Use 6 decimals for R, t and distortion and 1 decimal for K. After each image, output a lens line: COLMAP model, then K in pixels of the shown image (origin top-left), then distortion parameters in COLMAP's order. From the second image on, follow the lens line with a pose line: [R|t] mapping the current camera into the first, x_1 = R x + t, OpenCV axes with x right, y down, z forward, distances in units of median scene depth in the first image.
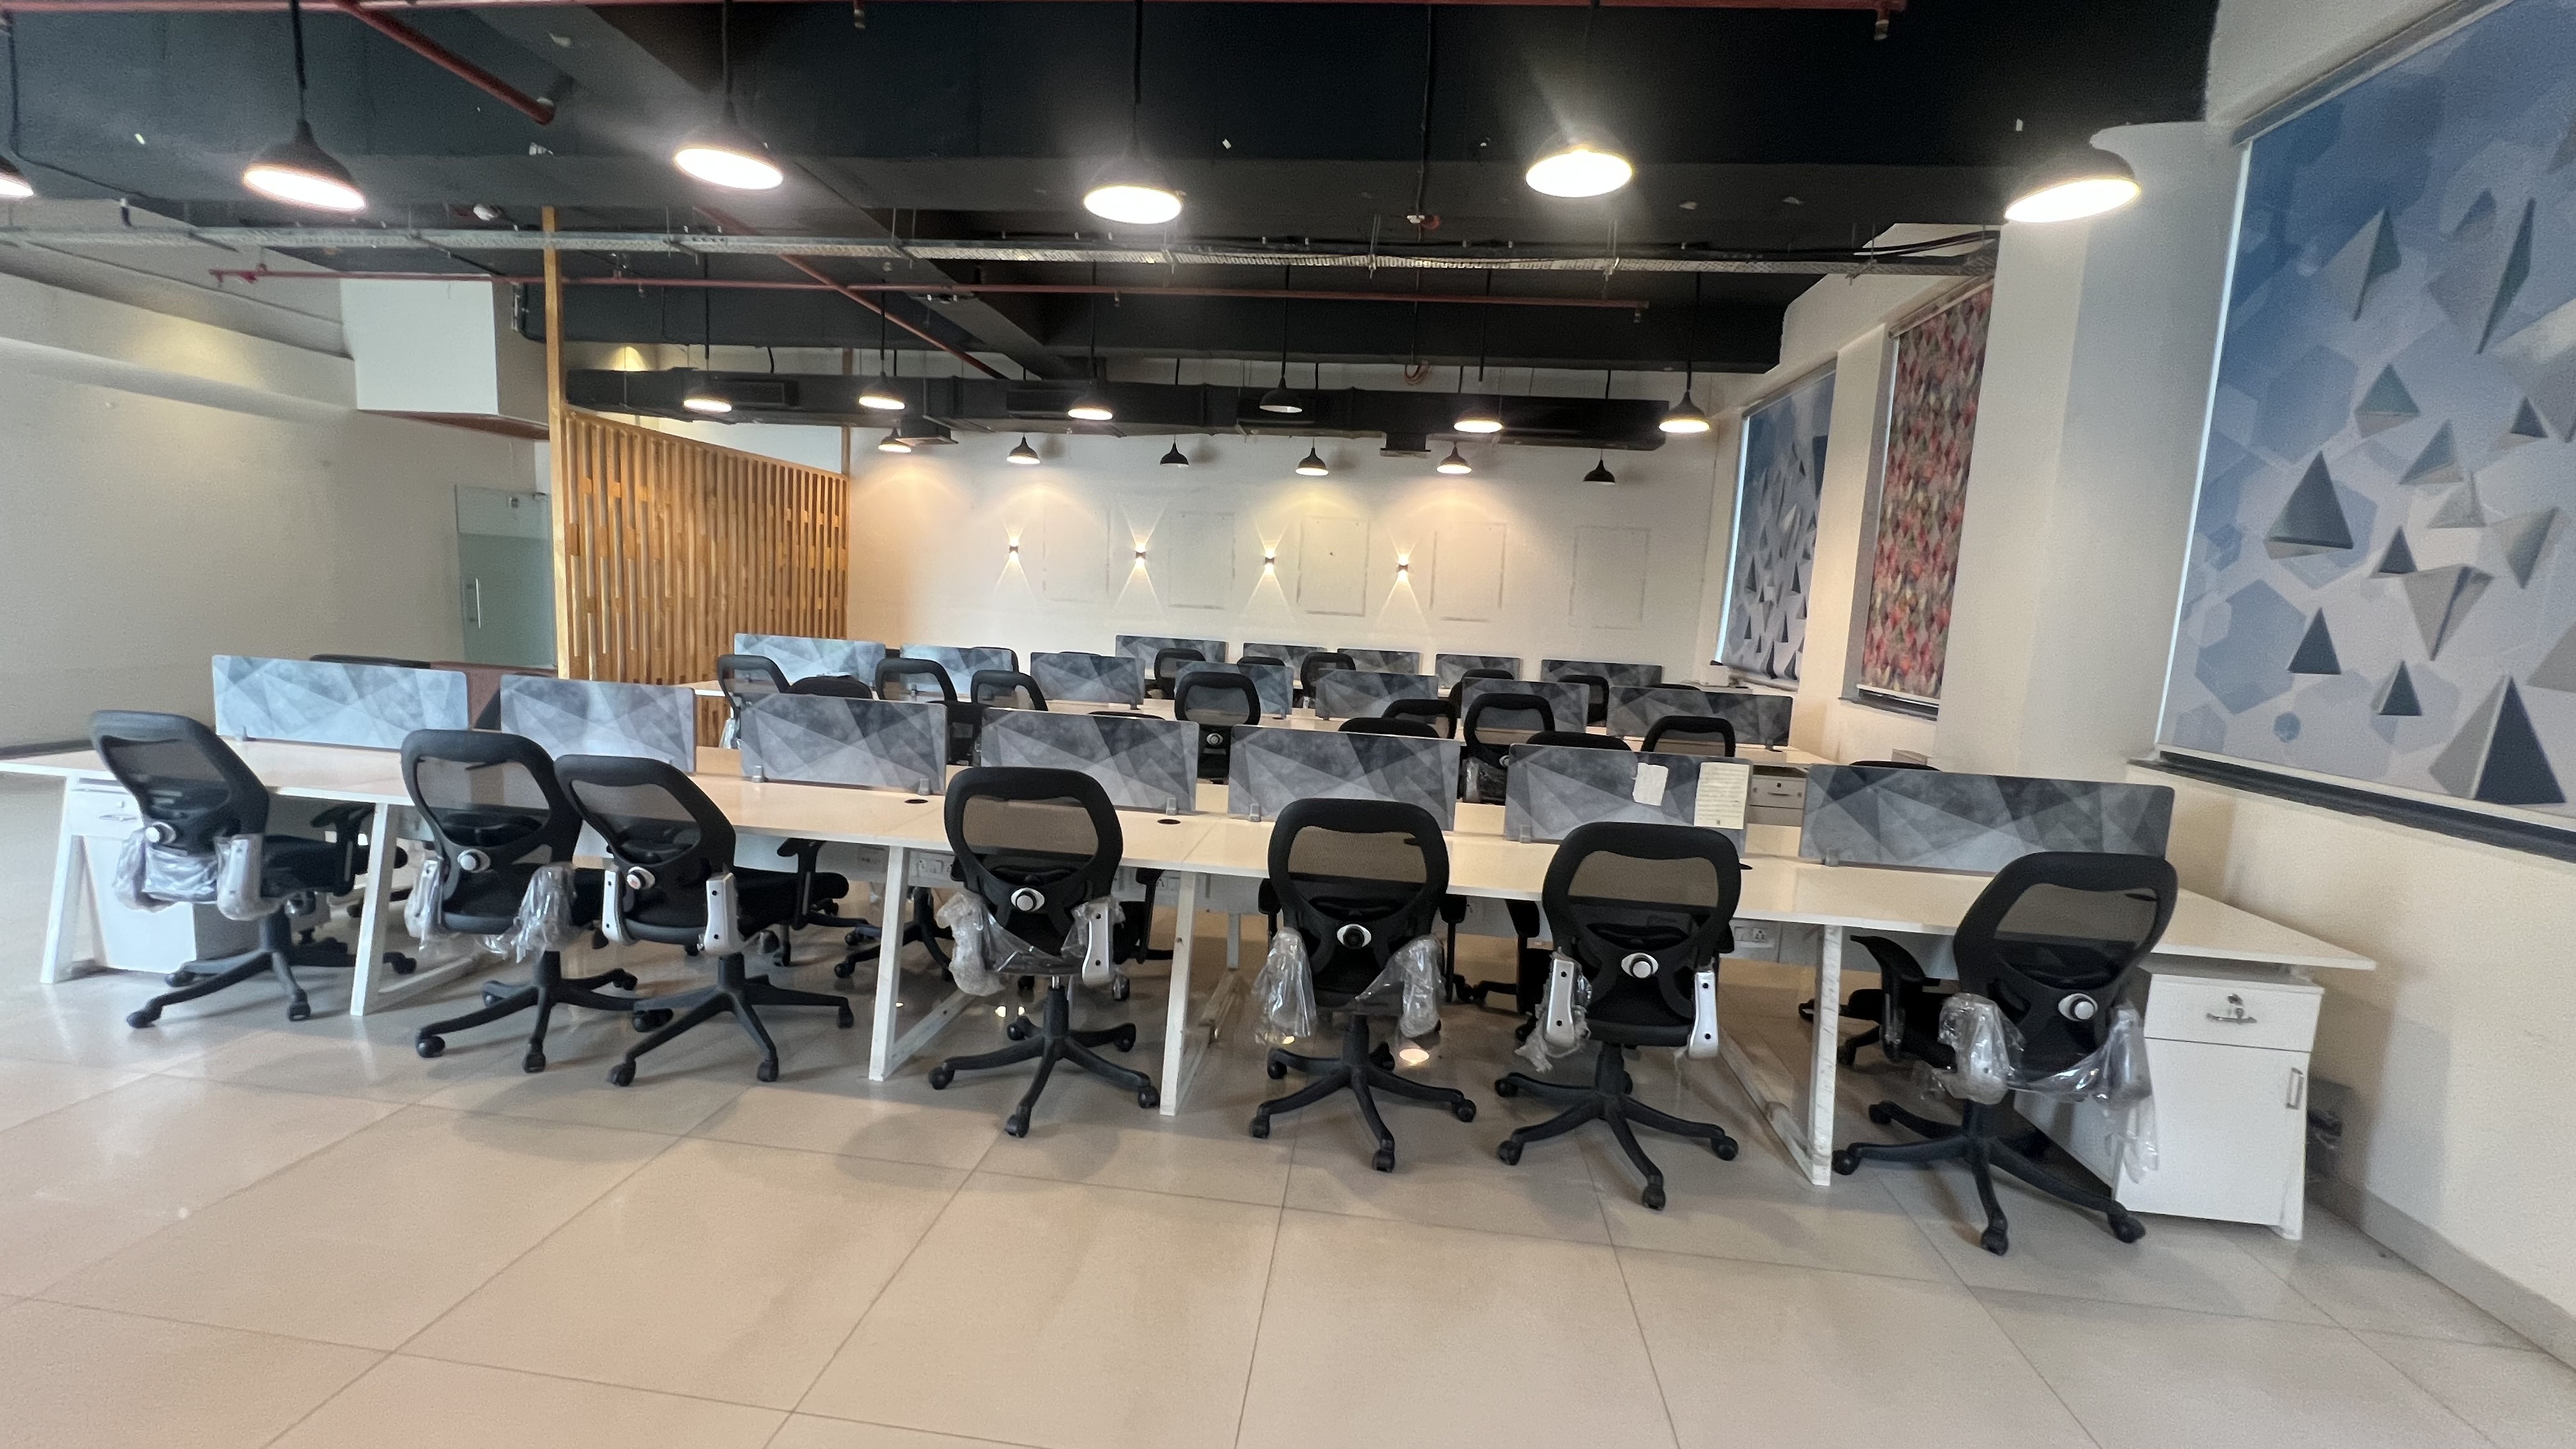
lens RADIAL K [[1034.5, 0, 1281.1], [0, 1034.5, 718.2], [0, 0, 1]] dist [-0.001404, 0.000302]
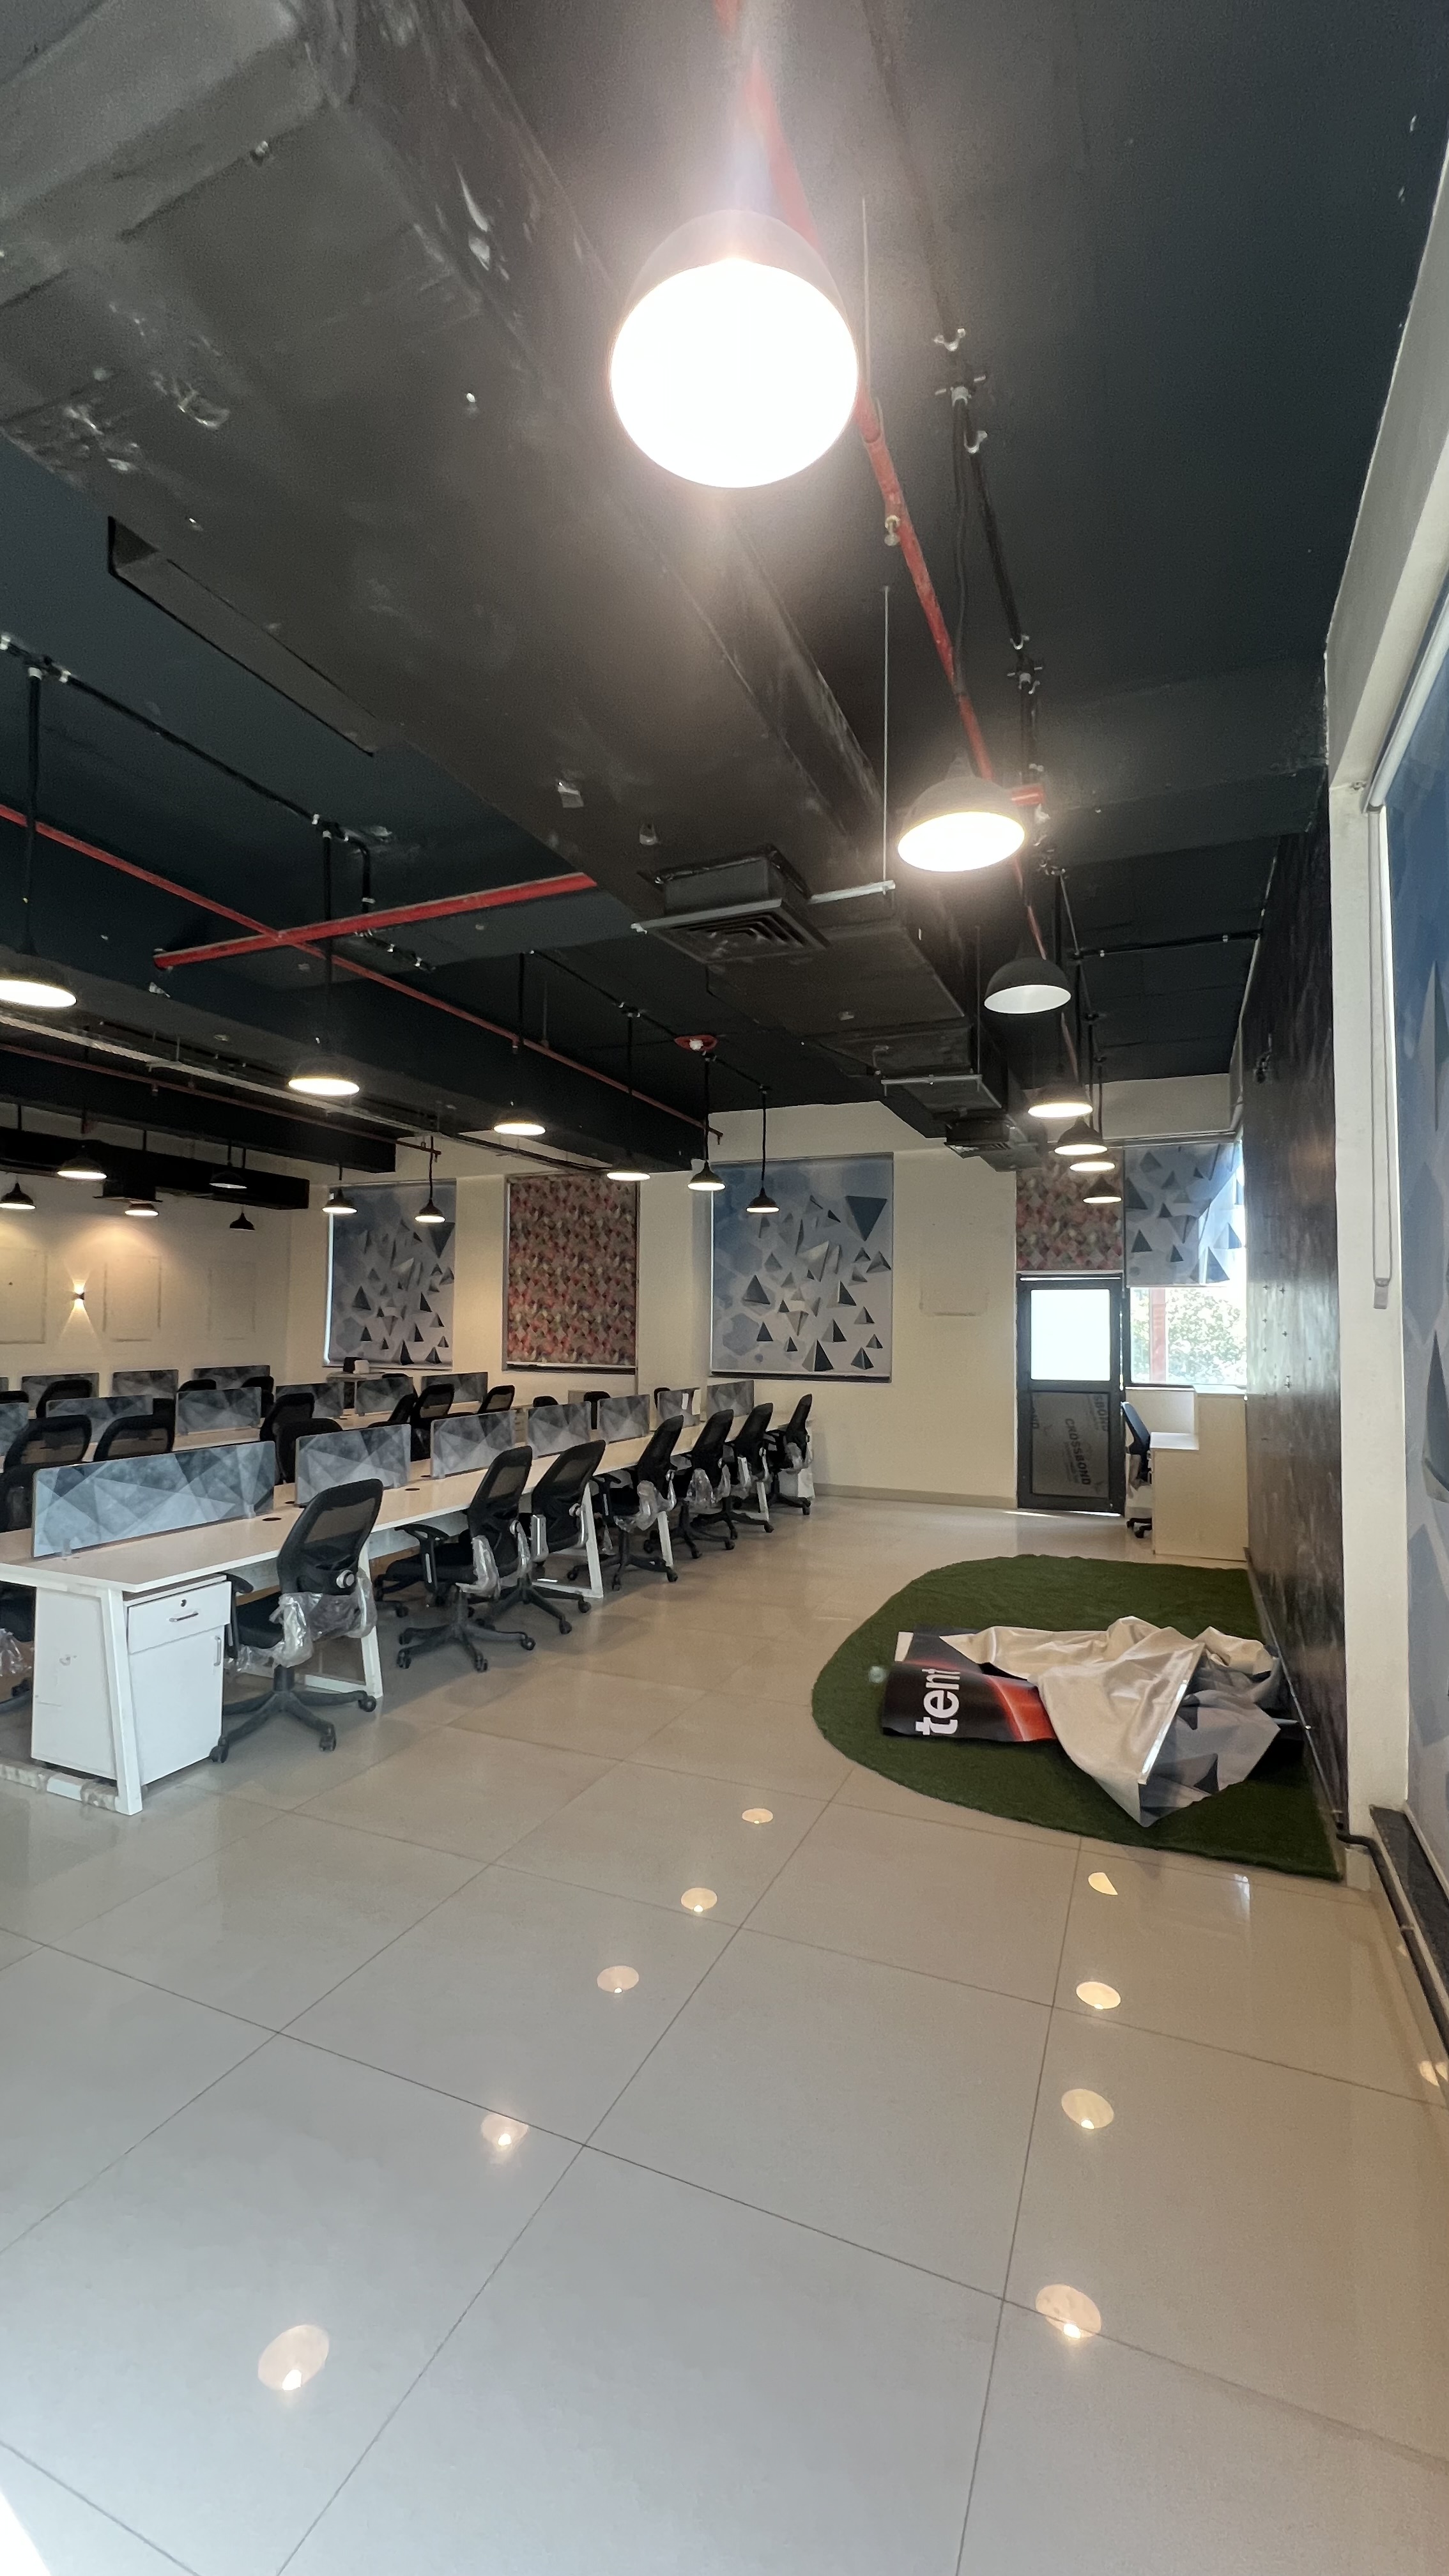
lens RADIAL K [[1034.5, 0, 726.9], [0, 1034.5, 1284.3], [0, 0, 1]] dist [-0.001404, 0.000302]
pose [[0.284202, -0.014517, 0.958655, -1.058135], [0.117608, 0.992862, -0.019831, -0.082815], [-0.951524, 0.118382, 0.283880, 0.070791]]
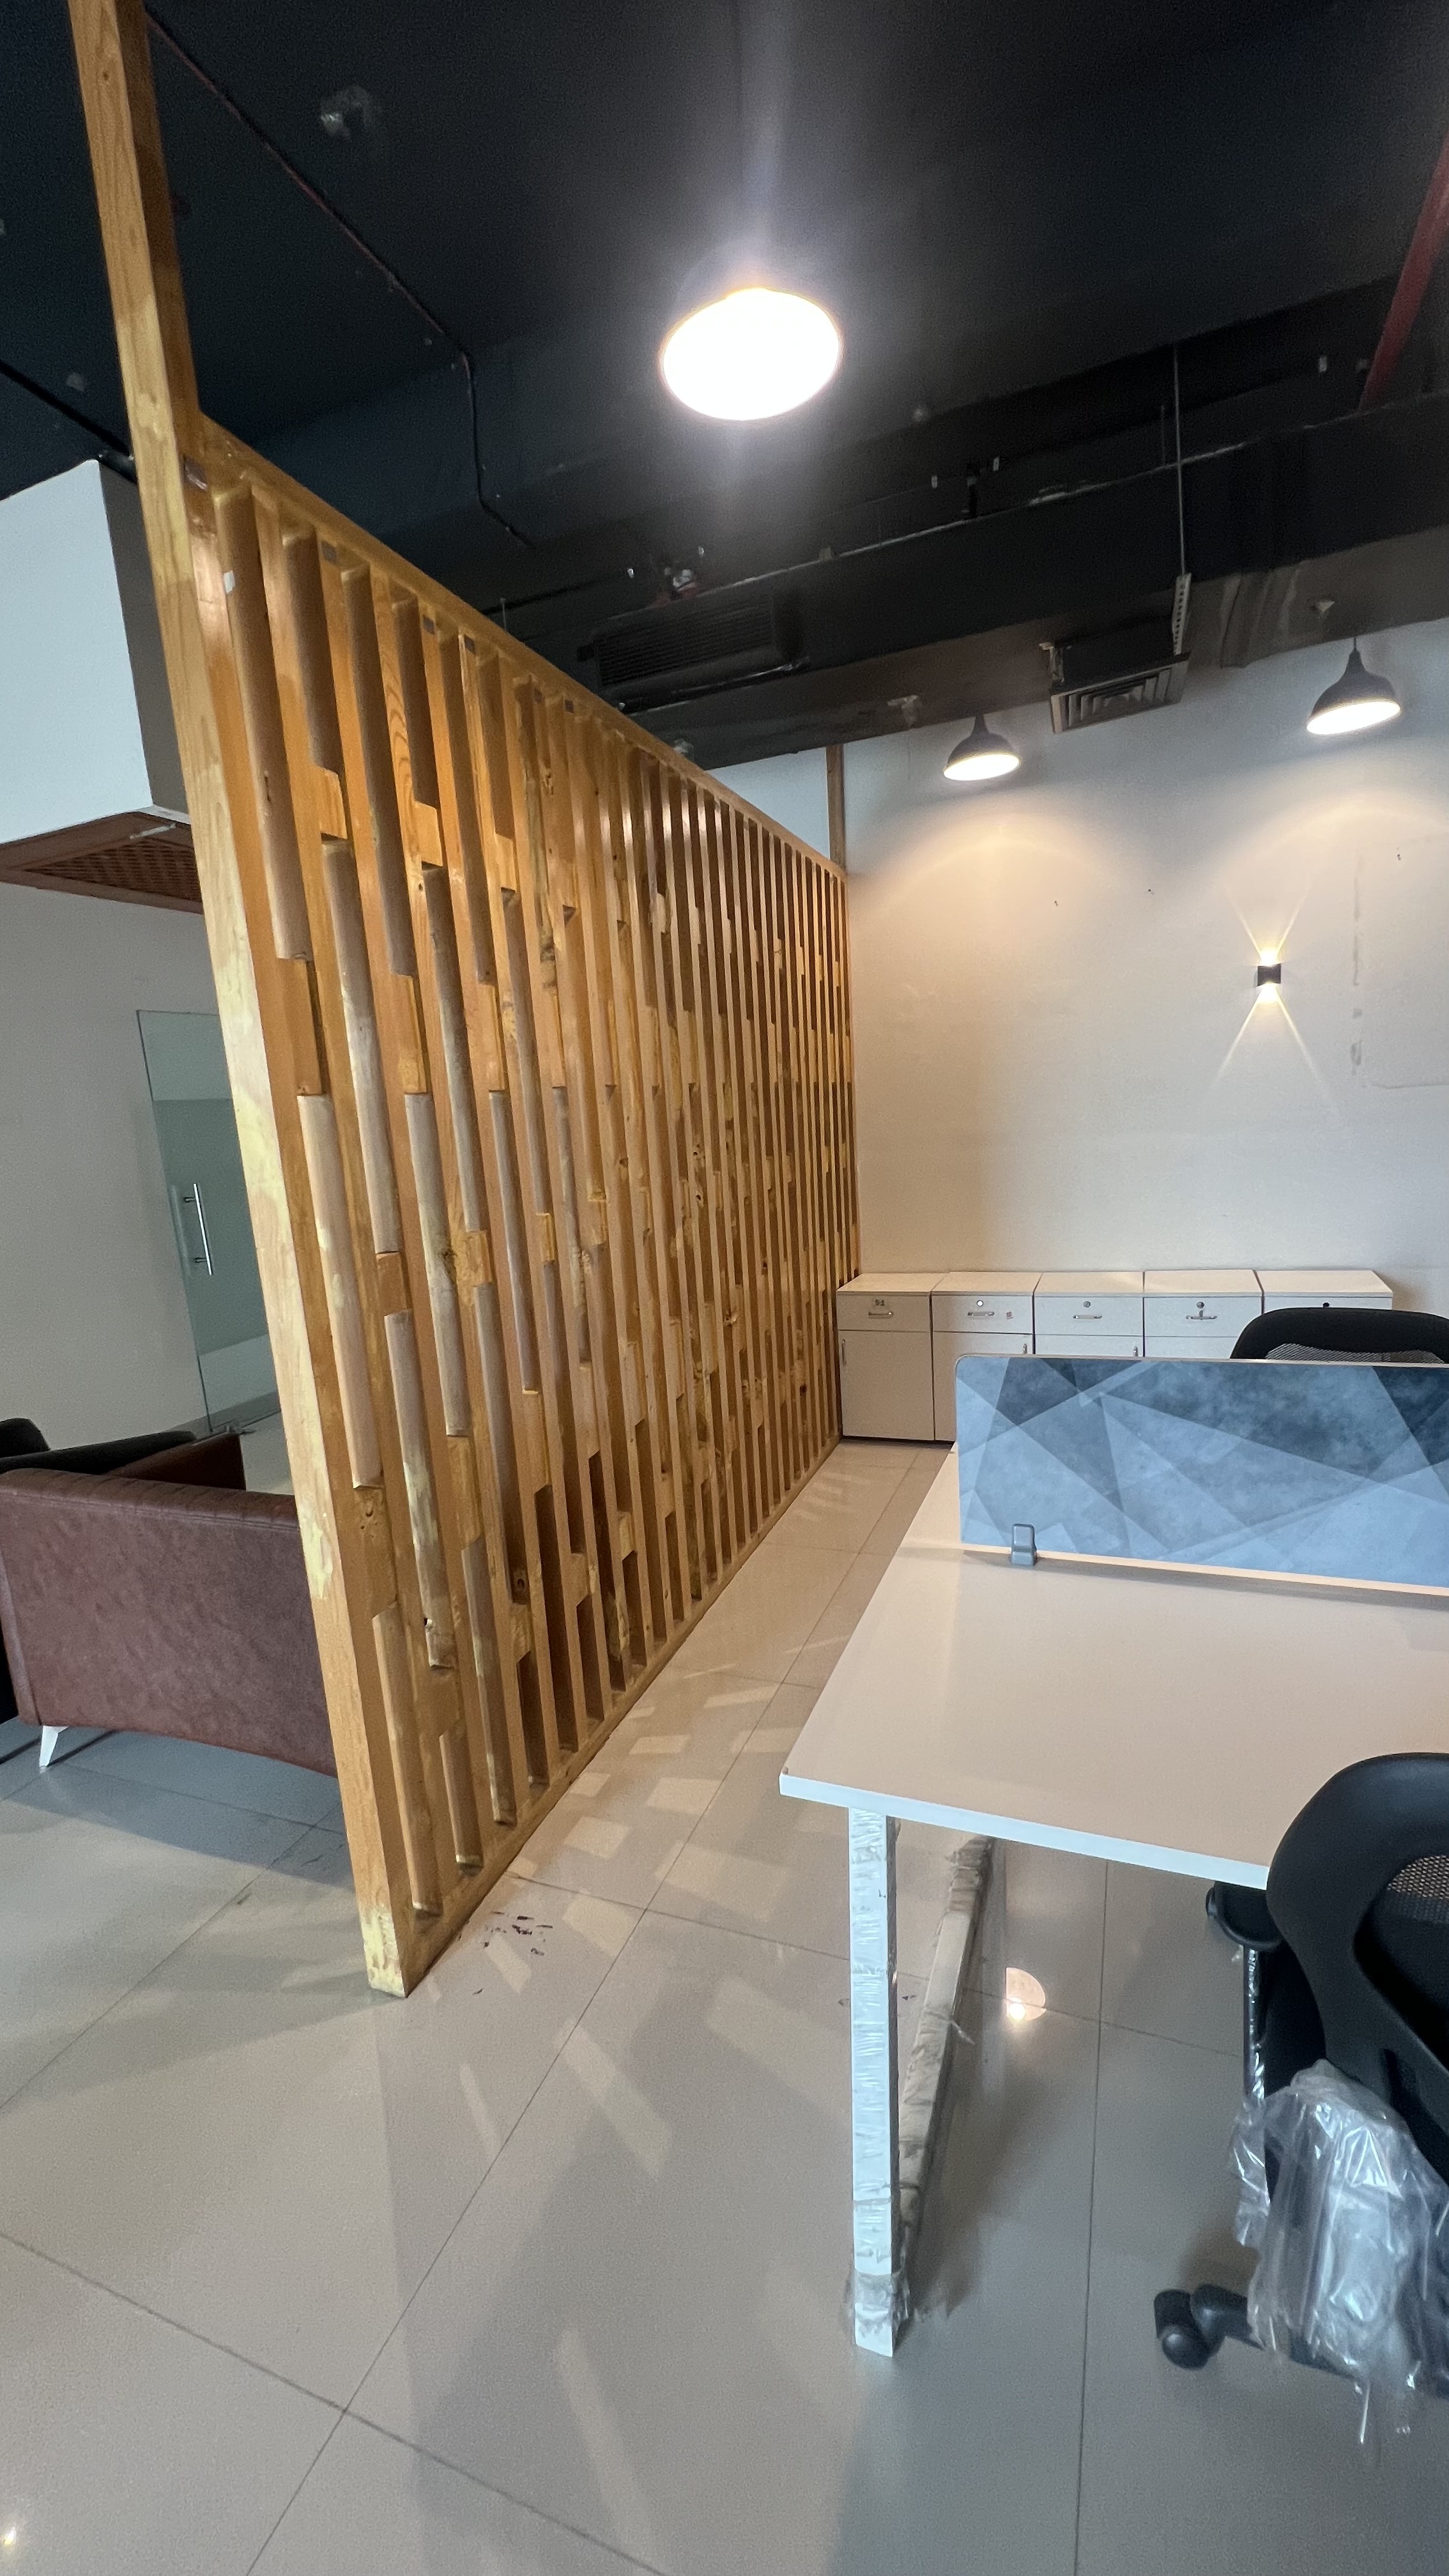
lens RADIAL K [[1034.5, 0, 726.9], [0, 1034.5, 1284.3], [0, 0, 1]] dist [-0.001404, 0.000302]
pose [[0.958829, -0.076215, -0.273565, -0.550039], [0.091727, 0.994796, 0.044348, -0.121124], [0.268761, -0.067616, 0.960831, 0.824572]]
